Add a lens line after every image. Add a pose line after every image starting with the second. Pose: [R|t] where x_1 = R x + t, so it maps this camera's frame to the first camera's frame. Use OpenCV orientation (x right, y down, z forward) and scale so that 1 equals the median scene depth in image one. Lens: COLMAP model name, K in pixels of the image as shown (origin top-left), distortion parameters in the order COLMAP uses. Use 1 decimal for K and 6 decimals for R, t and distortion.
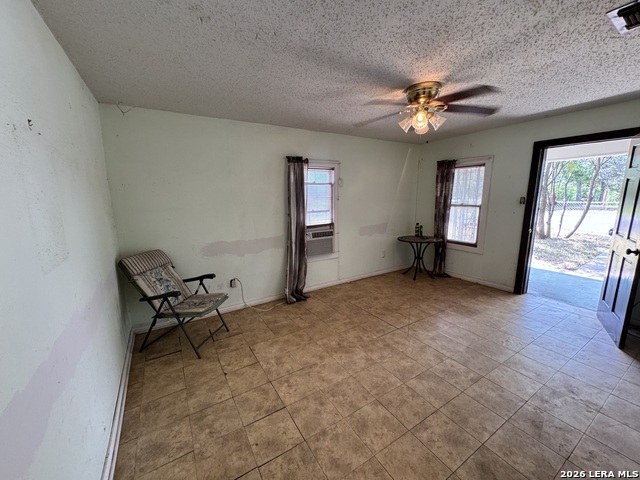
lens RADIAL K [[255.1, 0, 320.5], [0, 255.1, 238.4], [0, 0, 1]] dist [-0.001461, 0.000071]
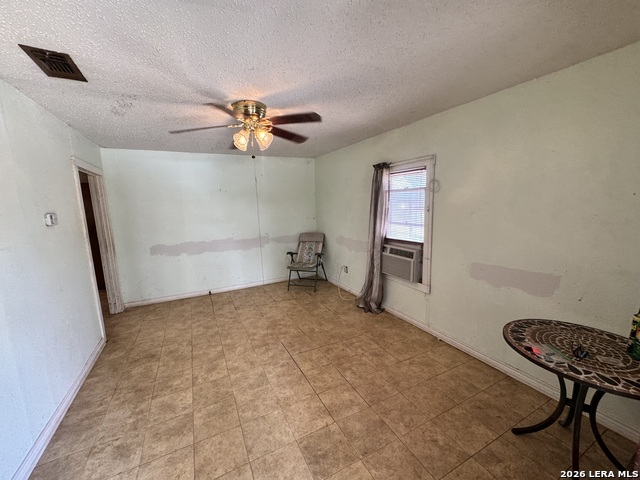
lens RADIAL K [[255.1, 0, 321.5], [0, 255.1, 241.9], [0, 0, 1]] dist [-0.001461, 0.000071]
pose [[-0.070030, 0.176923, -0.981730, 0.982317], [-0.138305, 0.972919, 0.185201, -0.199570], [0.987911, 0.148748, -0.043664, 0.951212]]
